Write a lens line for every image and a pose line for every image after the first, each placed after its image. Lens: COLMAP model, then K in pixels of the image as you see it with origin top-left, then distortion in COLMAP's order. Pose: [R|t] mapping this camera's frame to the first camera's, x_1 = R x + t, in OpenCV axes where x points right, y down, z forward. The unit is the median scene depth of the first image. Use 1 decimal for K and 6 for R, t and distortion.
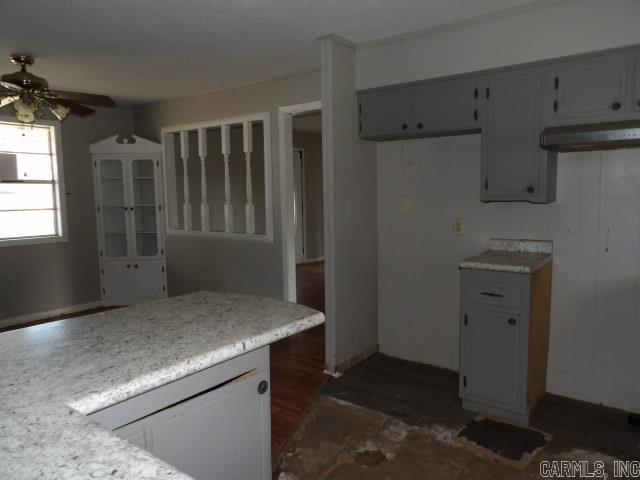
lens RADIAL K [[457.1, 0, 320.0], [0, 457.1, 240.0], [0, 0, 1]] dist [-0.011956, -0.001540]
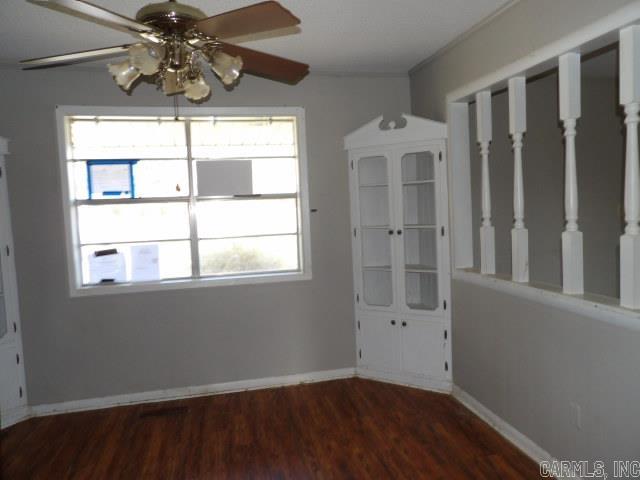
lens RADIAL K [[457.1, 0, 320.0], [0, 457.1, 240.0], [0, 0, 1]] dist [-0.011956, -0.001540]
pose [[0.769874, 0.026409, -0.637649, -0.097744], [-0.026429, 0.999606, 0.009492, -0.062110], [0.637648, 0.009545, 0.770269, 0.453449]]
